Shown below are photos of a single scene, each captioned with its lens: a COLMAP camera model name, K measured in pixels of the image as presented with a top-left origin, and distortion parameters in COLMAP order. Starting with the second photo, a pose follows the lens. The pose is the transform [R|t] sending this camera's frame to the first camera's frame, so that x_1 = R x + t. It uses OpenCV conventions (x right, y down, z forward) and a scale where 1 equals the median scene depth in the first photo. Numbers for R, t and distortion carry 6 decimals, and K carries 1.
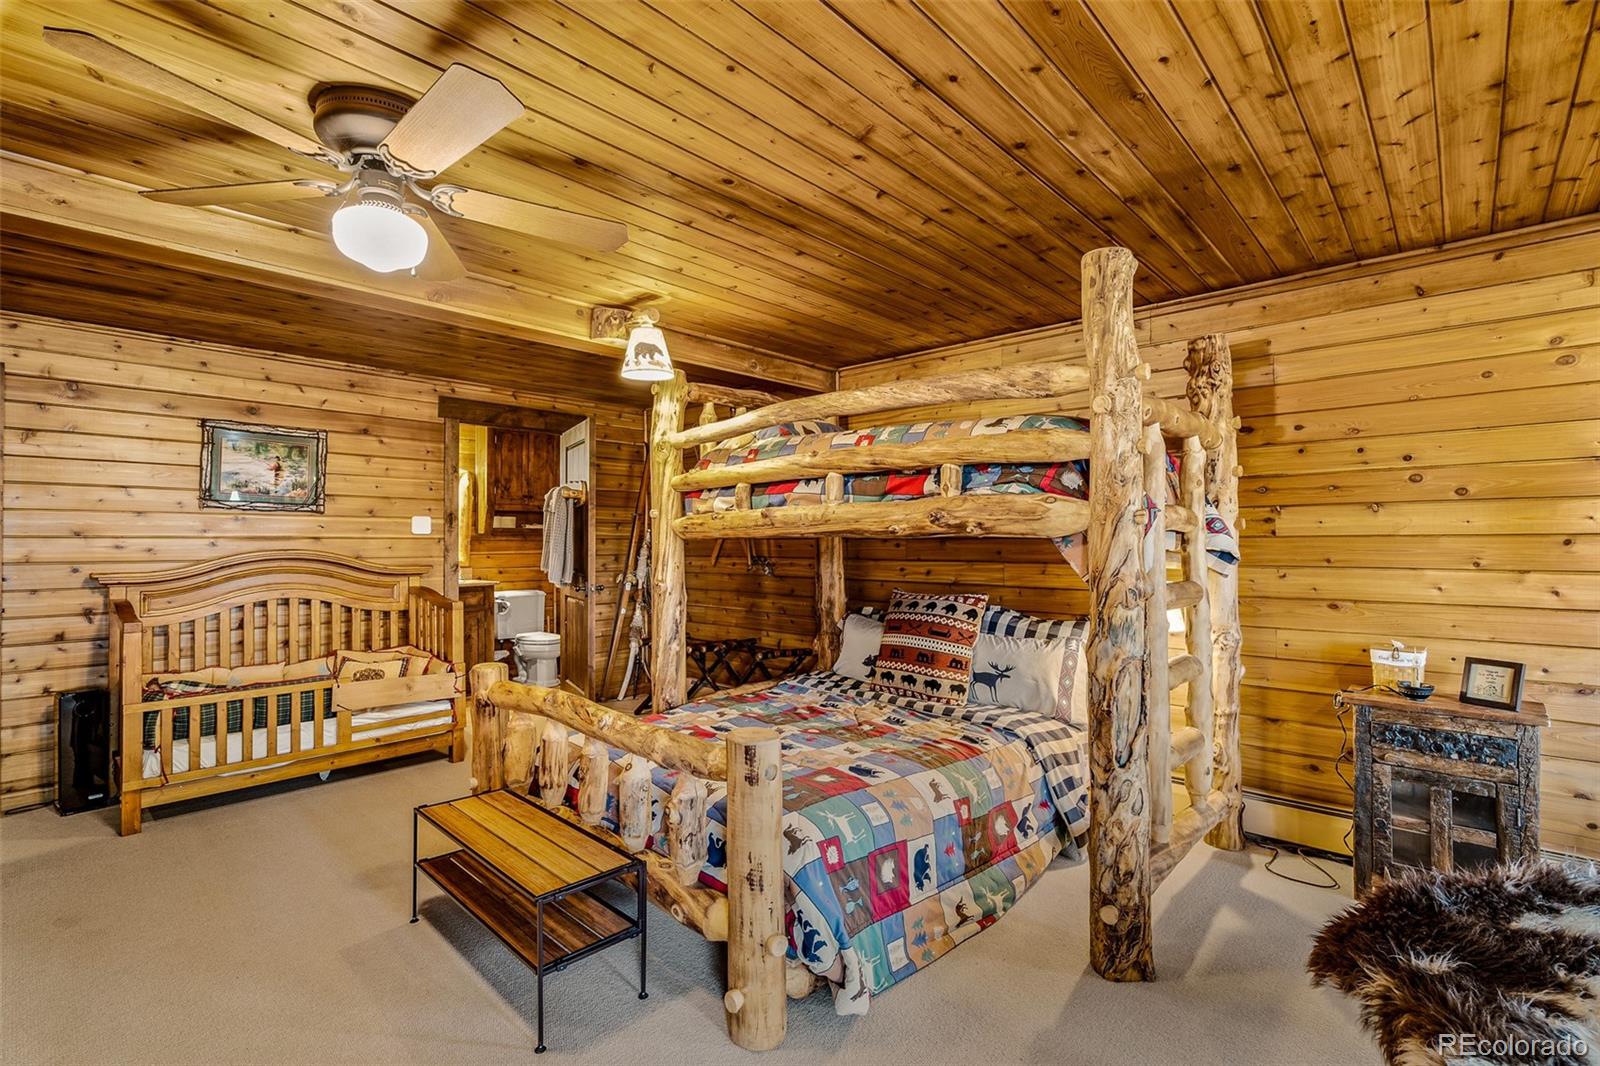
lens RADIAL K [[723.4, 0, 798.6], [0, 723.4, 536.8], [0, 0, 1]] dist [-0.010655, 0.004838]
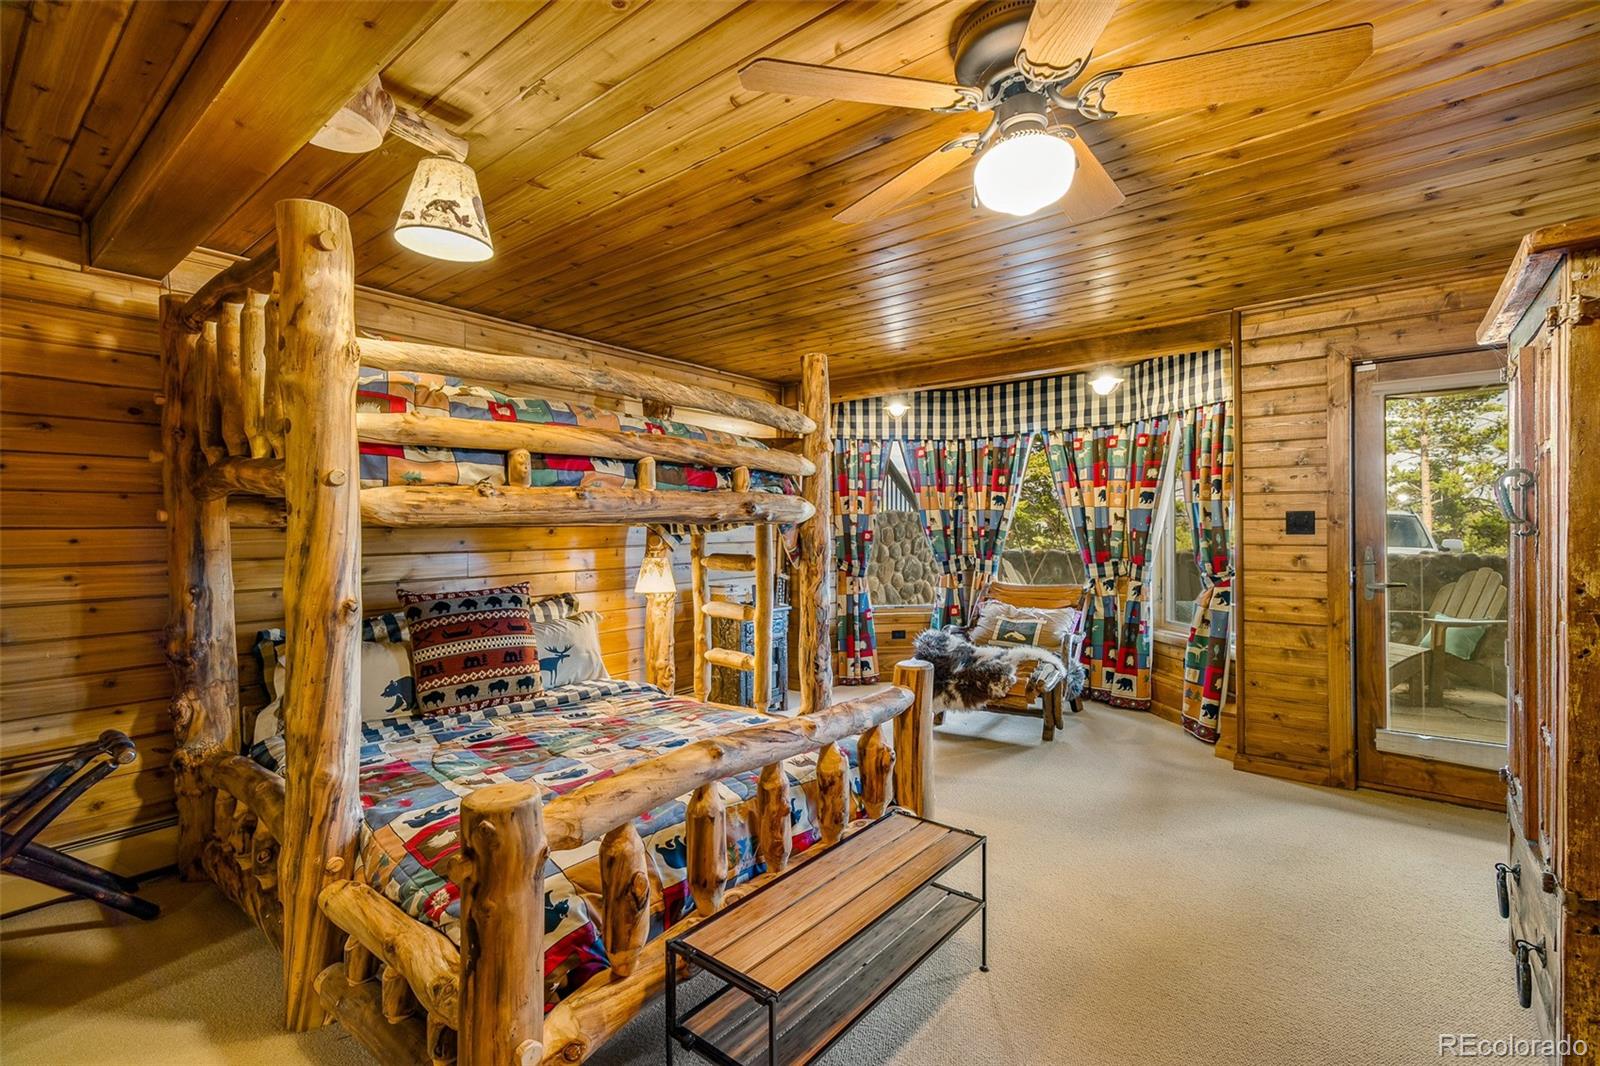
lens RADIAL K [[723.4, 0, 798.6], [0, 723.4, 536.8], [0, 0, 1]] dist [-0.010655, 0.004838]
pose [[-0.073872, -0.010612, 0.997211, -0.759114], [0.002599, 0.999938, 0.010833, 0.006710], [-0.997264, 0.003392, -0.073840, 0.704211]]
